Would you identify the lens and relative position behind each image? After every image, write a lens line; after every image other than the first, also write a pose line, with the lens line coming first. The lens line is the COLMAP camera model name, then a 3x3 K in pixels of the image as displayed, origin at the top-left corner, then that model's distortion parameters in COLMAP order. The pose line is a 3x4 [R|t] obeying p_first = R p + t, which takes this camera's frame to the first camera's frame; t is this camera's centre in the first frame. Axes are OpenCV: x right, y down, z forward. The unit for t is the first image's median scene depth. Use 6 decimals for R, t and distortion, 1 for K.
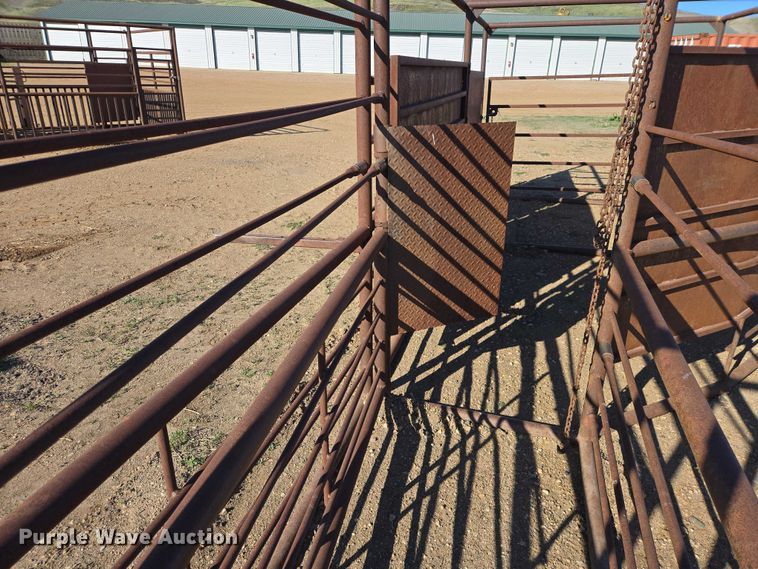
lens RADIAL K [[509.9, 0, 379.0], [0, 509.9, 284.5], [0, 0, 1]] dist [0.079269, -0.076120]
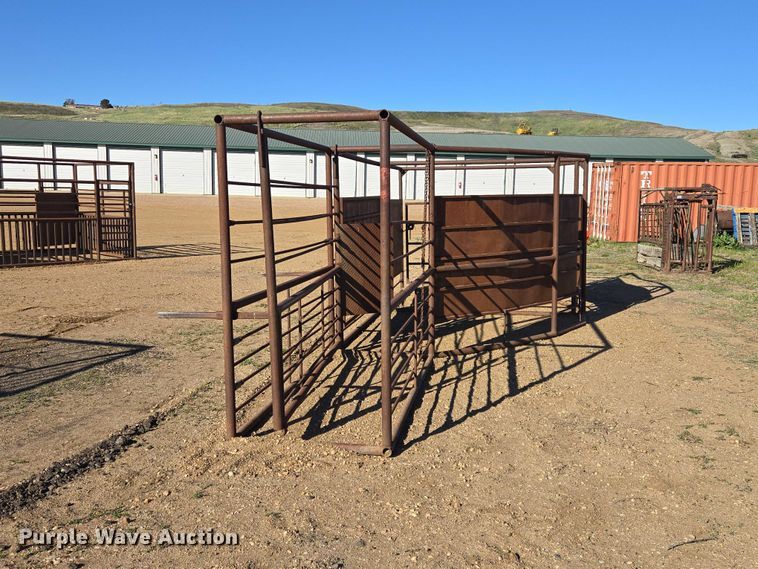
lens RADIAL K [[711.1, 0, 389.6], [0, 711.1, 282.5], [0, 0, 1]] dist [0.050111, -0.002474]
pose [[0.993189, -0.021694, 0.114479, -0.030923], [0.050857, 0.964695, -0.258414, 0.187031], [-0.104831, 0.262476, 0.959227, -0.486466]]
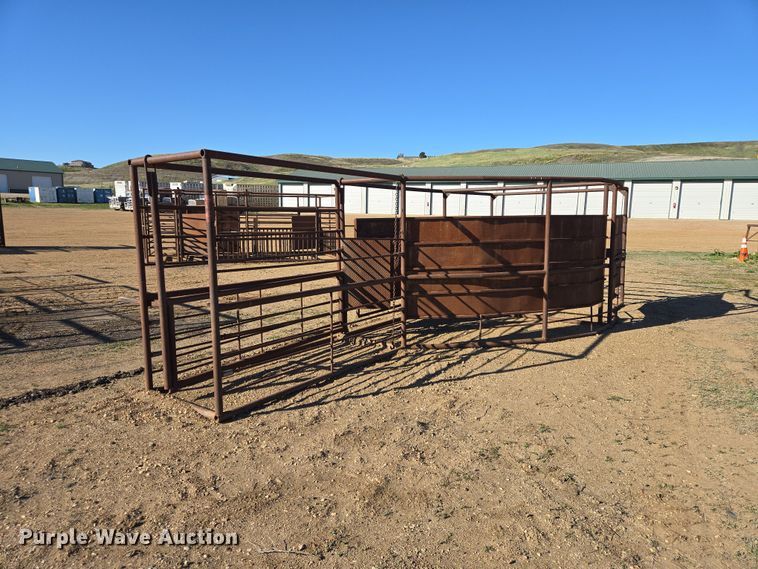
lens RADIAL K [[509.9, 0, 379.0], [0, 509.9, 284.5], [0, 0, 1]] dist [0.079269, -0.076120]
pose [[0.941135, 0.034702, -0.336244, 0.283505], [-0.118248, 0.965667, -0.231311, 0.149351], [0.316673, 0.257455, 0.912927, -0.390106]]
